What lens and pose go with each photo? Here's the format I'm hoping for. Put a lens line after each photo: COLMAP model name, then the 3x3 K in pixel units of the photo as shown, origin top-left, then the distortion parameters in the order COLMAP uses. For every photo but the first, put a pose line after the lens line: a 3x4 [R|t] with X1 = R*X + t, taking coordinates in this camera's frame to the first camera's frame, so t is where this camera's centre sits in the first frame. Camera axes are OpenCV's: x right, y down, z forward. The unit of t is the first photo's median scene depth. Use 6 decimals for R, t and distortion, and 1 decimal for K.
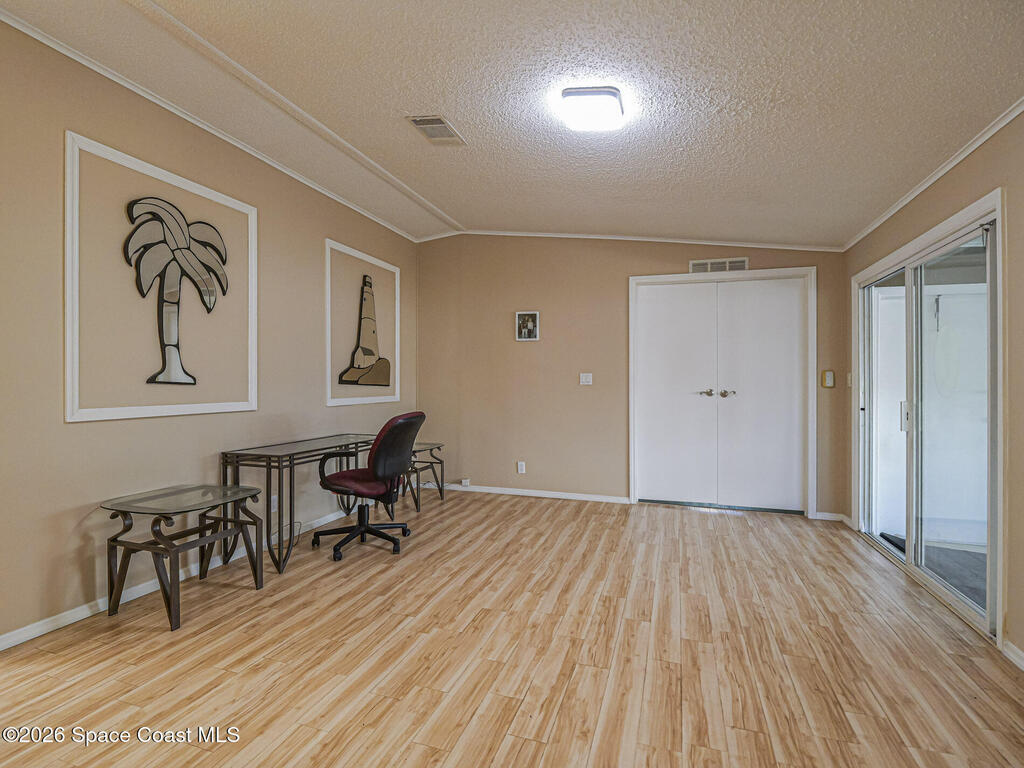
lens RADIAL K [[493.4, 0, 511.1], [0, 493.4, 381.0], [0, 0, 1]] dist [-0.016268, 0.001100]
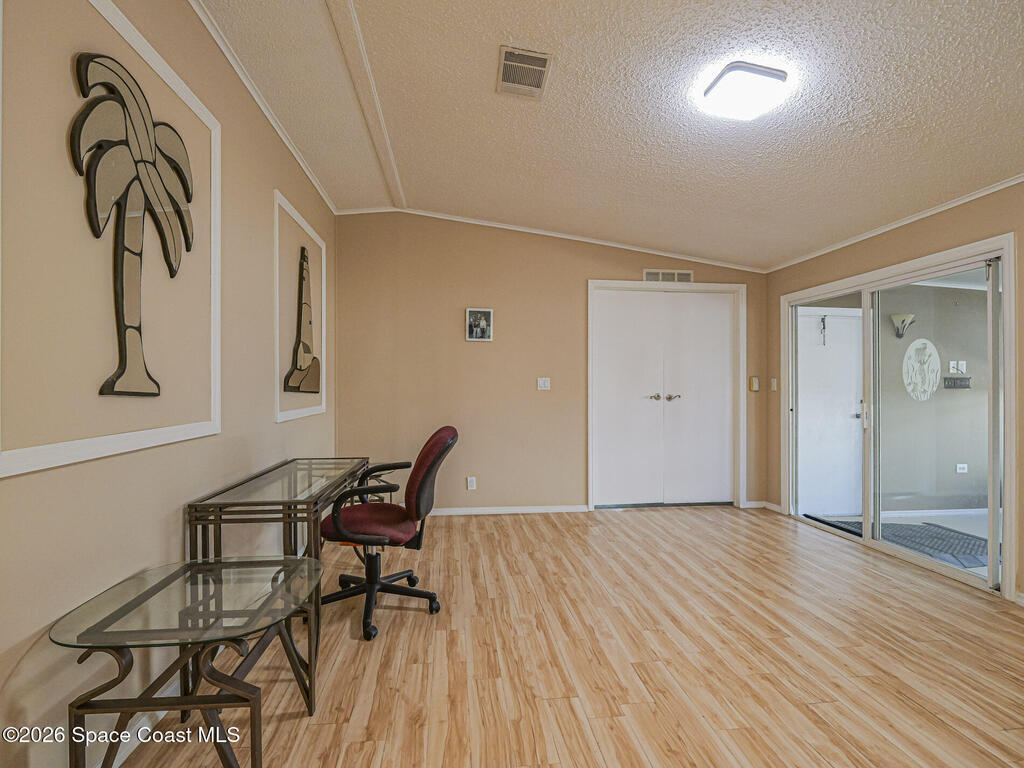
lens RADIAL K [[493.4, 0, 511.1], [0, 493.4, 381.0], [0, 0, 1]] dist [-0.016268, 0.001100]
pose [[0.909756, 0.001602, 0.415140, -0.418654], [0.001159, 0.999979, -0.006400, -0.004937], [-0.415142, 0.006304, 0.909735, 0.237652]]
